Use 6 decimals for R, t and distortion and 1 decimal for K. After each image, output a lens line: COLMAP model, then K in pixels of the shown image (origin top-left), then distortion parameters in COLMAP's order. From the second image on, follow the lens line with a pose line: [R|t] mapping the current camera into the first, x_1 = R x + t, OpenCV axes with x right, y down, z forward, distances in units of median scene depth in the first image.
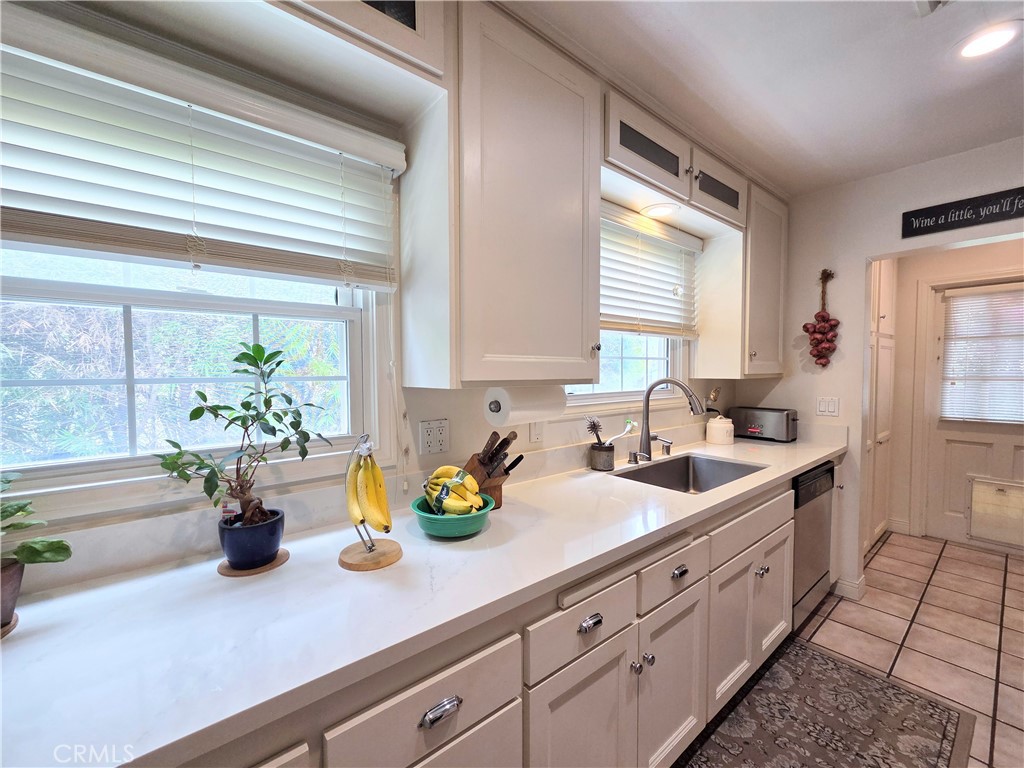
lens RADIAL K [[423.4, 0, 516.8], [0, 423.4, 388.9], [0, 0, 1]] dist [-0.001283, 0.002818]
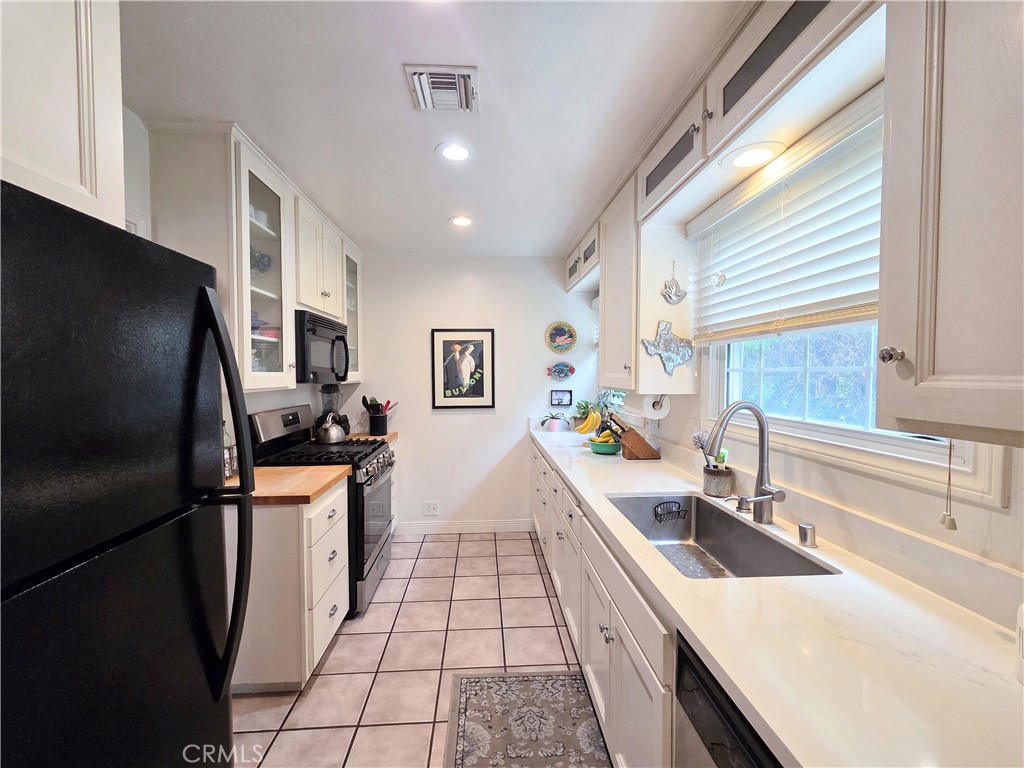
lens RADIAL K [[423.4, 0, 506.5], [0, 423.4, 388.7], [0, 0, 1]] dist [-0.001283, 0.002818]
pose [[-0.593517, 0.041715, -0.803739, 1.021493], [-0.028592, 0.996933, 0.072855, -0.075389], [0.804313, 0.066221, -0.590504, 0.991017]]
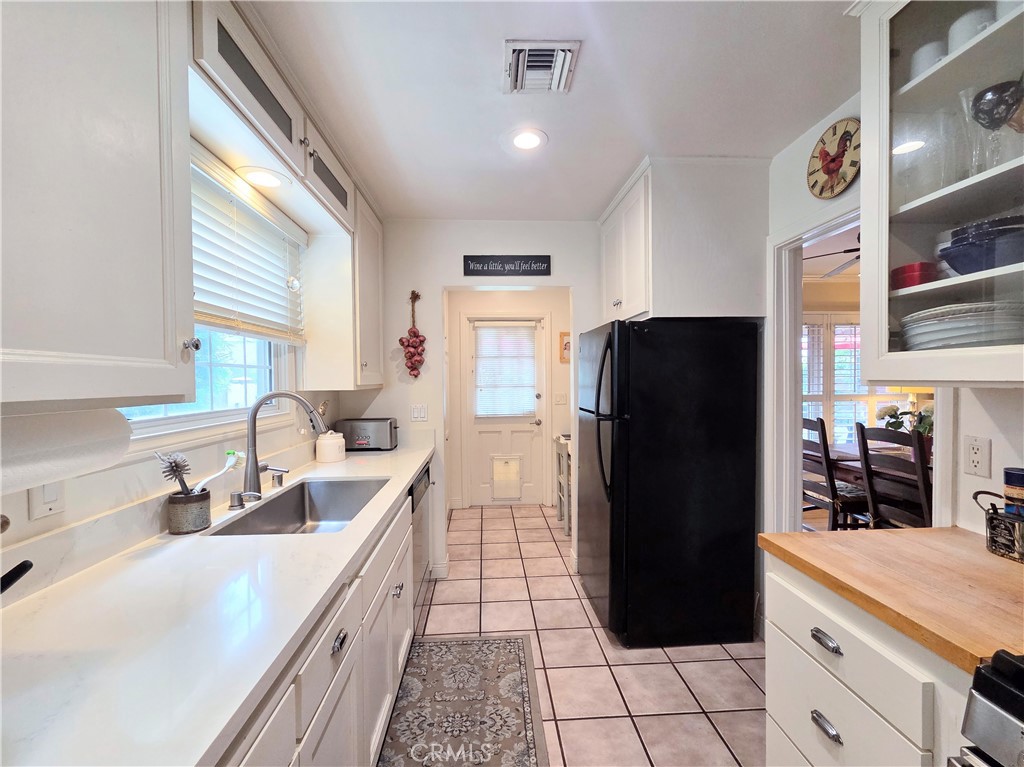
lens RADIAL K [[423.4, 0, 506.6], [0, 423.4, 387.4], [0, 0, 1]] dist [-0.001283, 0.002818]
pose [[0.600100, -0.015745, 0.799770, -0.023819], [0.039973, 0.999147, -0.010323, -0.005897], [-0.798925, 0.038164, 0.600218, 0.161708]]
